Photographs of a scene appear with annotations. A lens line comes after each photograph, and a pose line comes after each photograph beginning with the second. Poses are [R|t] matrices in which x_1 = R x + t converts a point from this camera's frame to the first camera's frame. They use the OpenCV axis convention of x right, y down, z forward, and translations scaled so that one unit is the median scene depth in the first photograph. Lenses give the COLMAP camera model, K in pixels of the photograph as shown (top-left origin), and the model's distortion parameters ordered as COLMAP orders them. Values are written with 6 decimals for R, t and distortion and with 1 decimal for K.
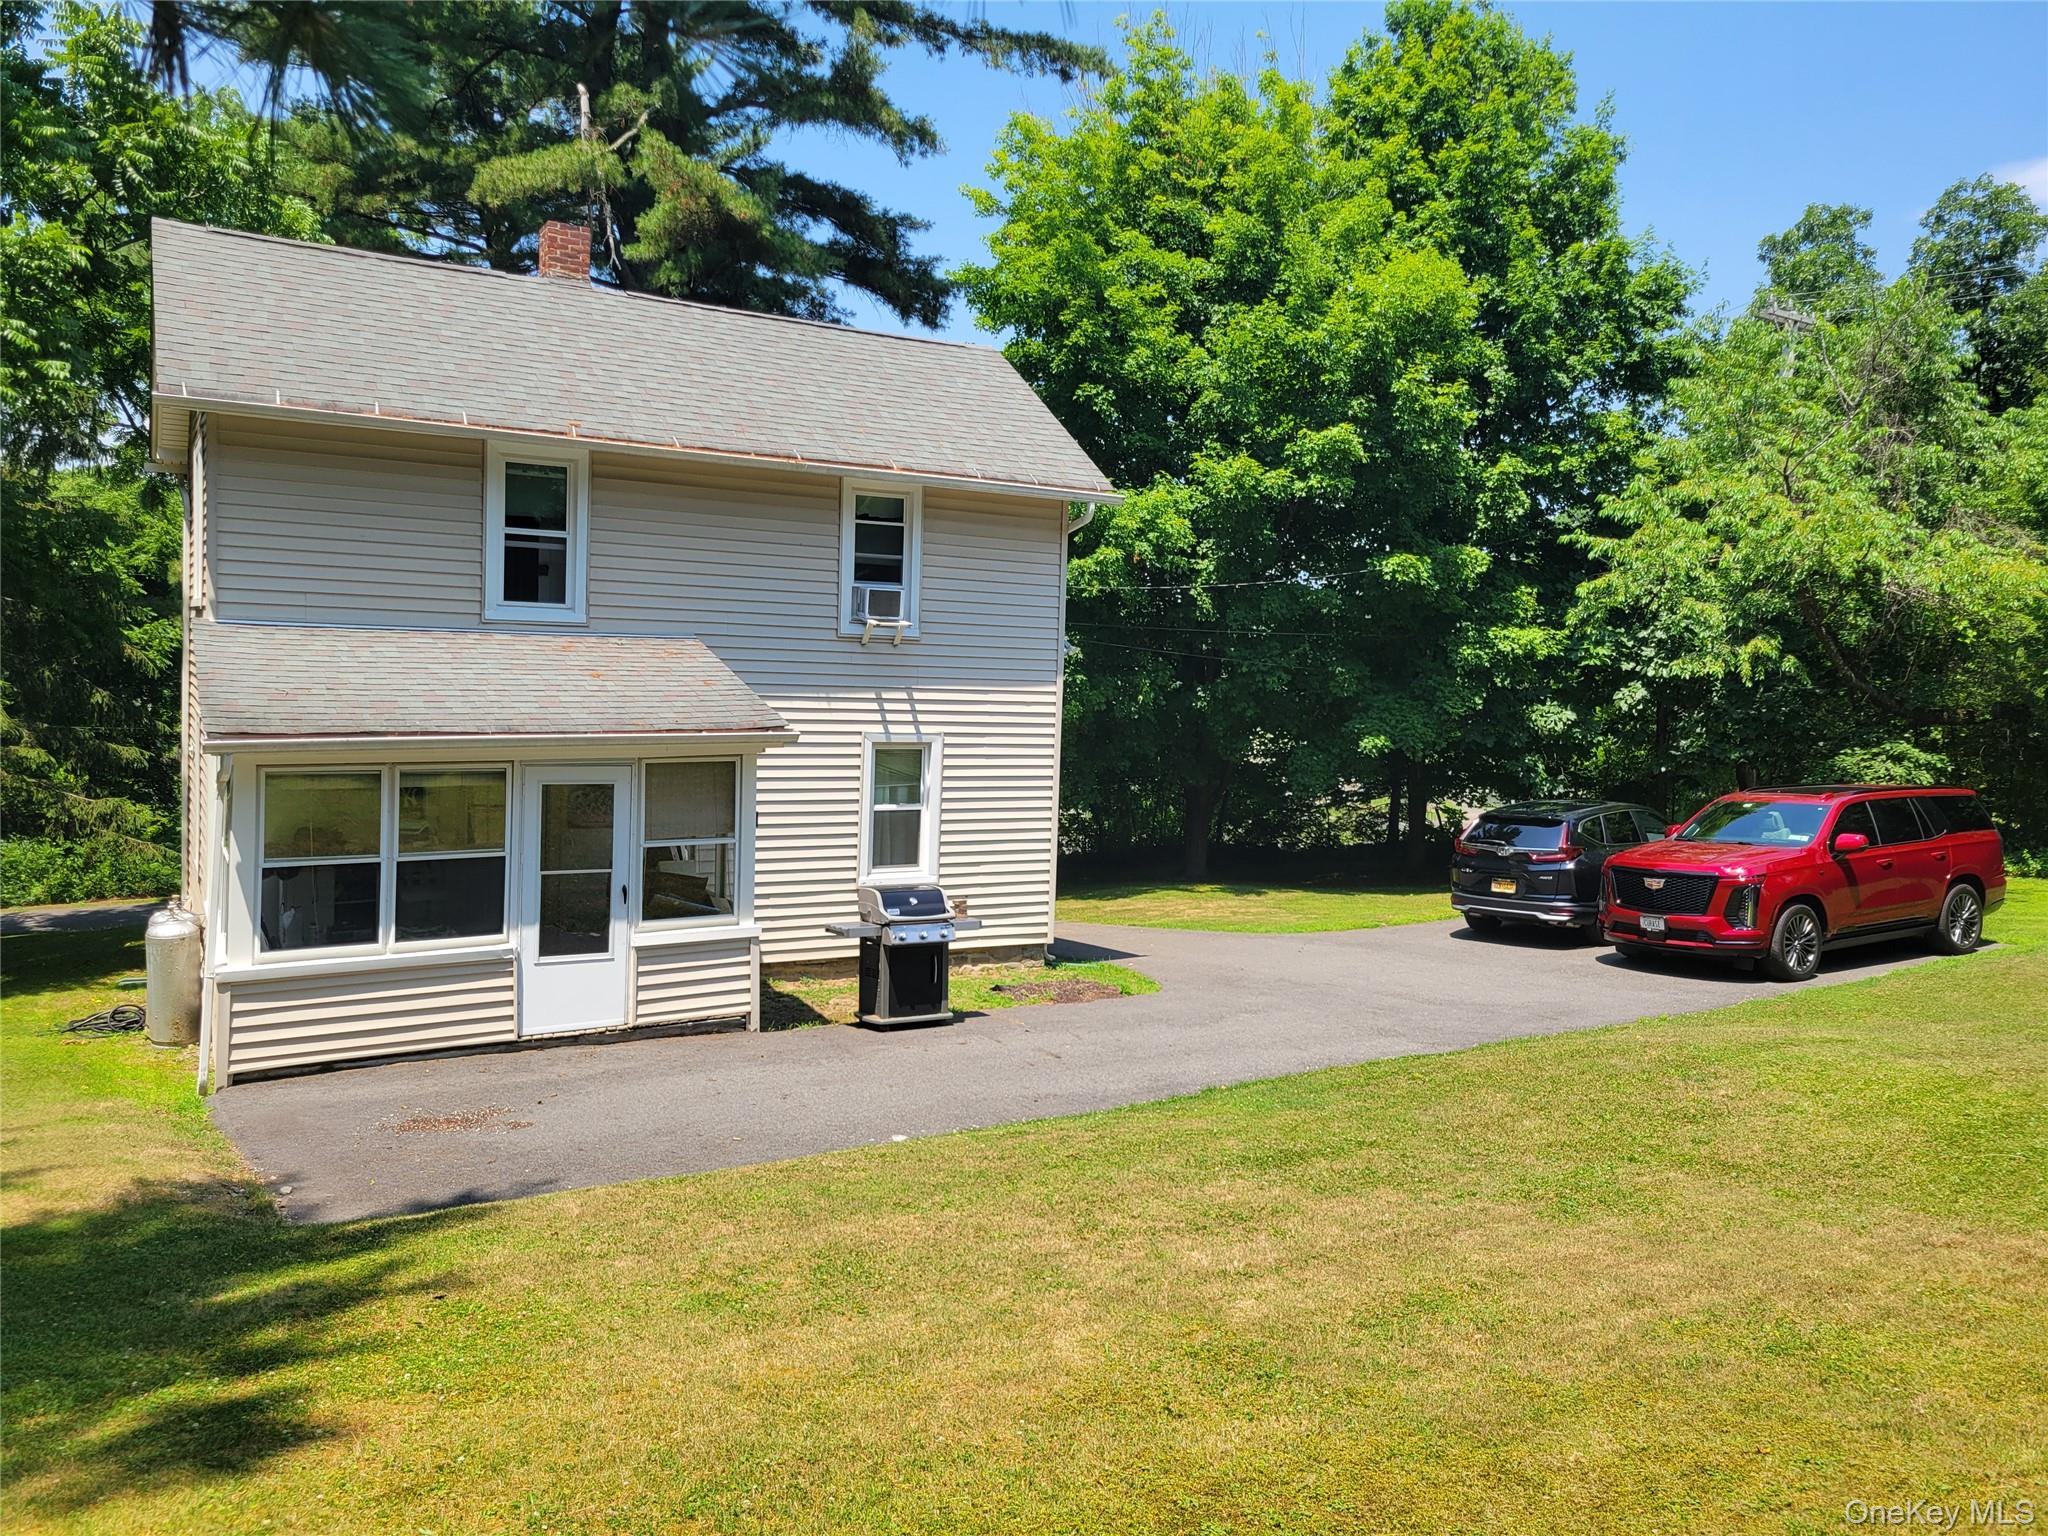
lens RADIAL K [[1541.1, 0, 1039.7], [0, 1541.1, 737.1], [0, 0, 1]] dist [0.067235, -0.038691]
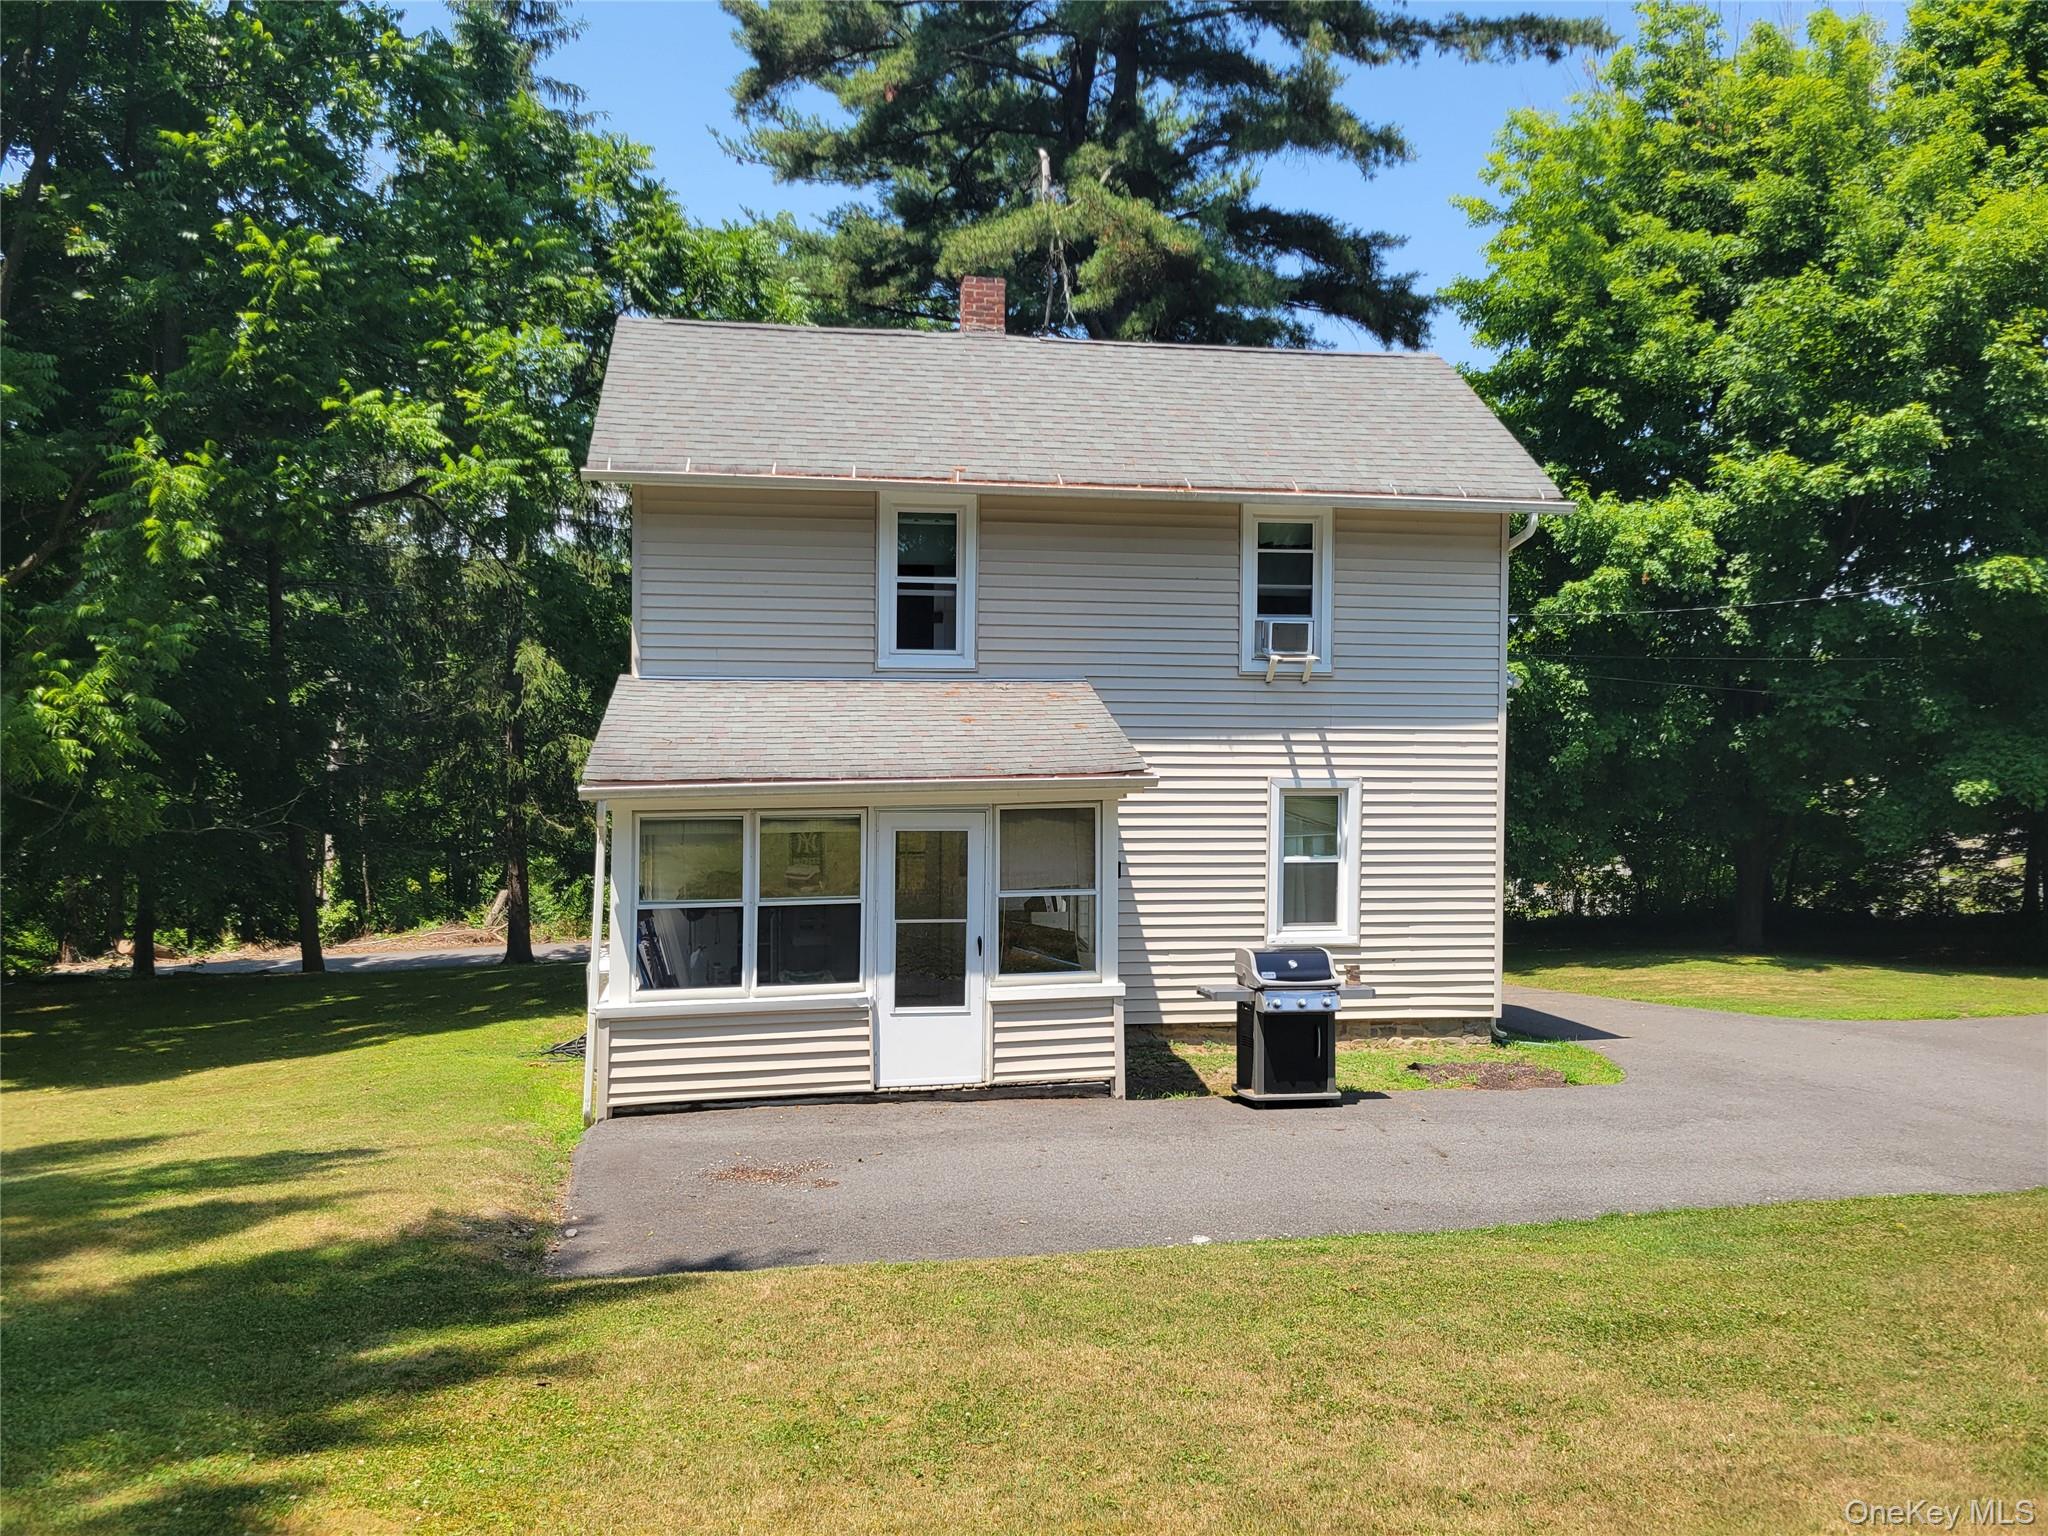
lens RADIAL K [[1535.2, 0, 1032.3], [0, 1535.2, 738.5], [0, 0, 1]] dist [0.068446, -0.049280]
pose [[0.934052, -0.017372, -0.356714, 0.080649], [0.005599, 0.999406, -0.034008, 0.004087], [0.357093, 0.029768, 0.933594, 0.088018]]
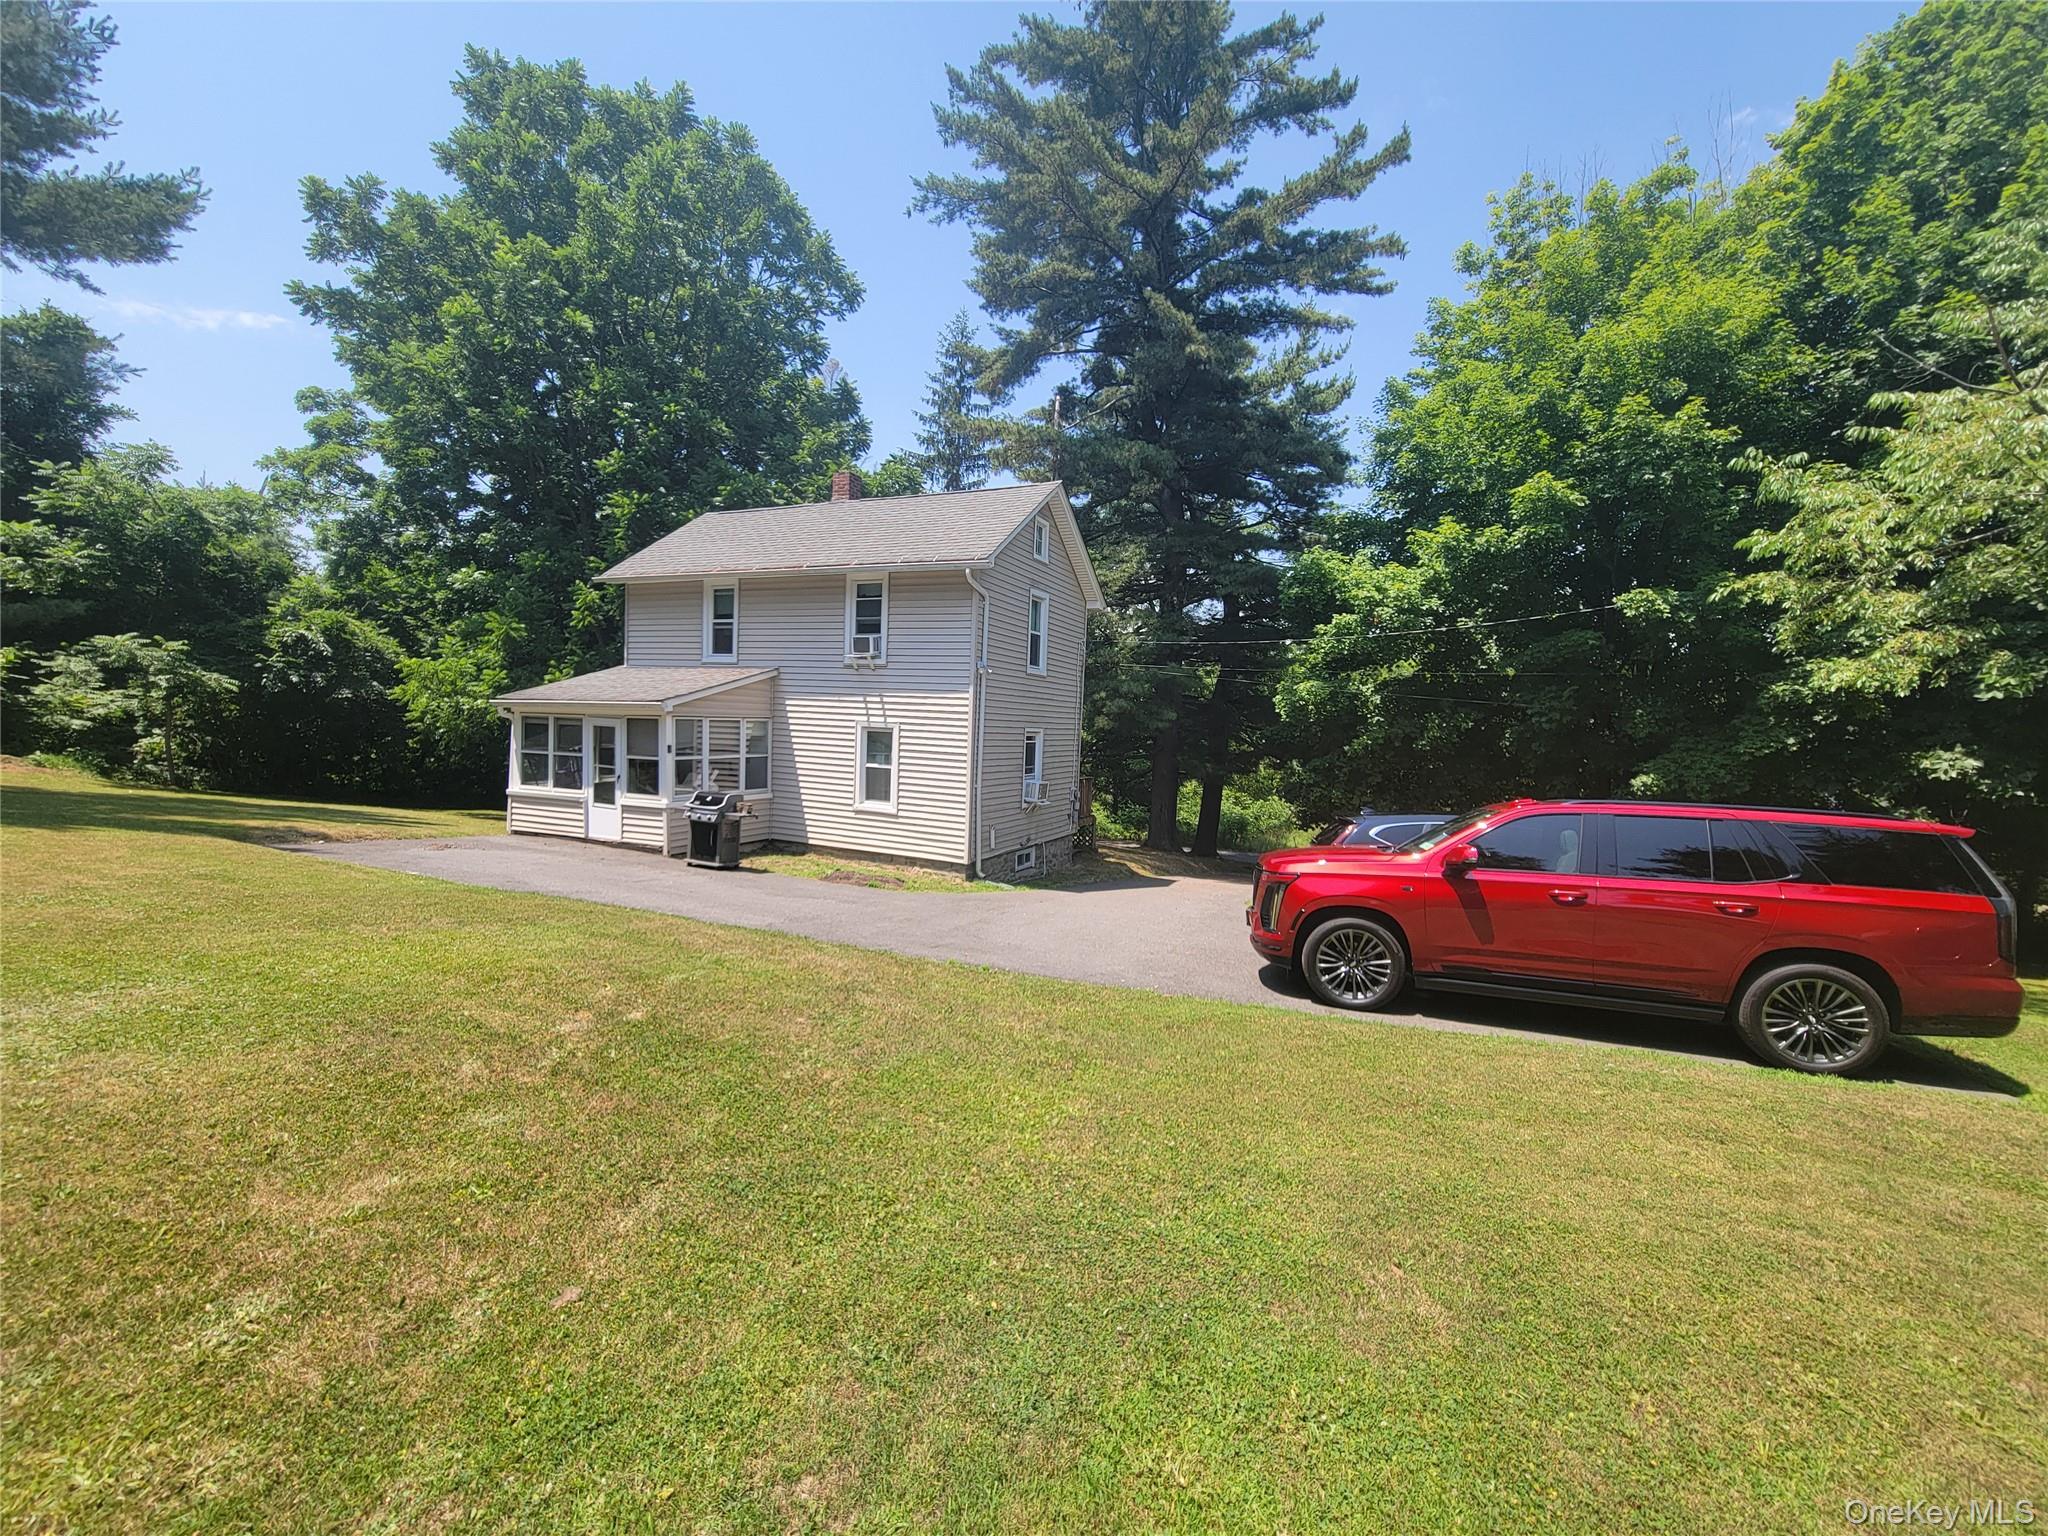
lens RADIAL K [[842.0, 0, 1020.2], [0, 842.0, 783.0], [0, 0, 1]] dist [0.005506, 0.000539]
pose [[0.562734, 0.047833, -0.825253, 0.764778], [-0.066379, 0.997715, 0.012566, 0.042616], [0.823969, 0.047708, 0.564623, 0.610766]]
